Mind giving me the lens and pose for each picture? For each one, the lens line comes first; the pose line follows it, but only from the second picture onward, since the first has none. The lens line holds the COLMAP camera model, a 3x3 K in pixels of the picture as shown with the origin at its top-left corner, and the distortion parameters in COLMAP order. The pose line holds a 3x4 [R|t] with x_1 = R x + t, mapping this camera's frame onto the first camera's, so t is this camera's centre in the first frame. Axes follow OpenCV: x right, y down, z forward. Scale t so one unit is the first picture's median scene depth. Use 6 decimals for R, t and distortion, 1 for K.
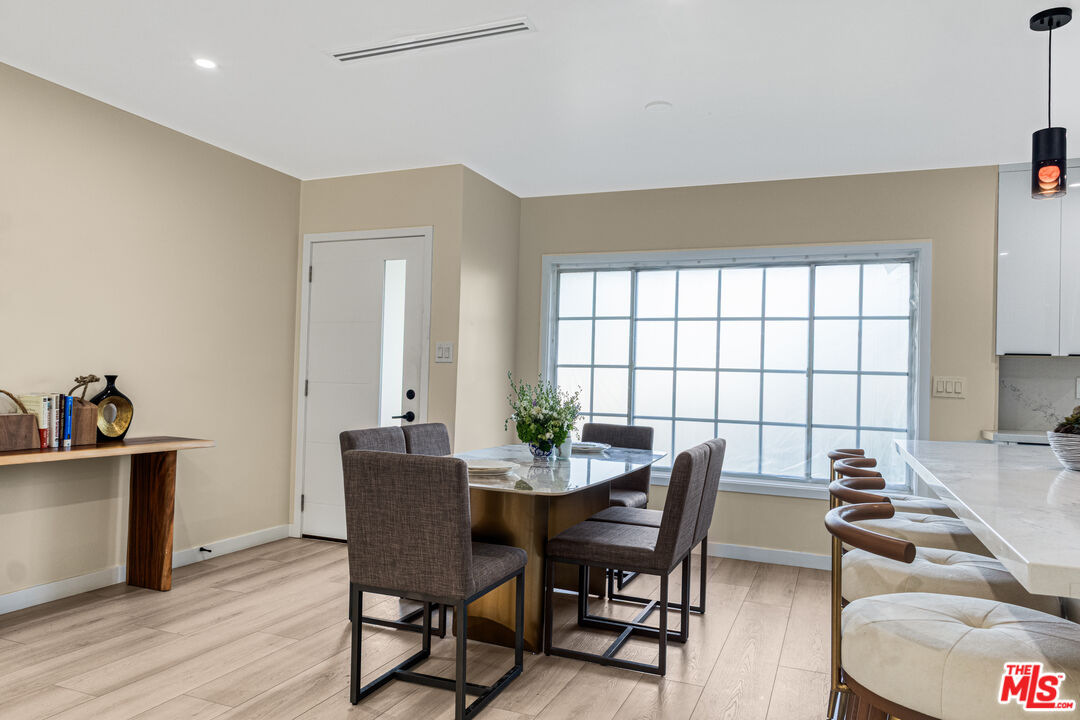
lens RADIAL K [[723.8, 0, 540.0], [0, 723.8, 360.0], [0, 0, 1]] dist [0.001391, 0.000750]
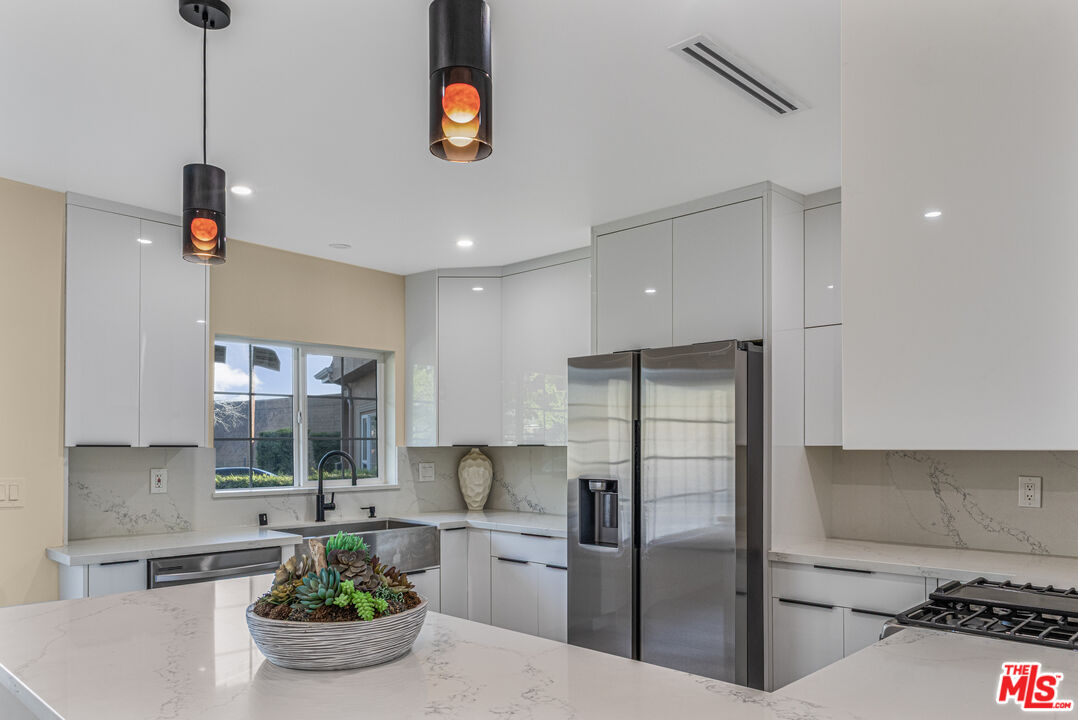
lens RADIAL K [[805.1, 0, 539.1], [0, 805.1, 439.0], [0, 0, 1]] dist [-0.005730, -0.001811]
pose [[0.392557, -0.023759, 0.919421, 0.096227], [-0.009693, 0.999504, 0.029967, -0.076394], [-0.919677, -0.020676, 0.392132, 0.377763]]
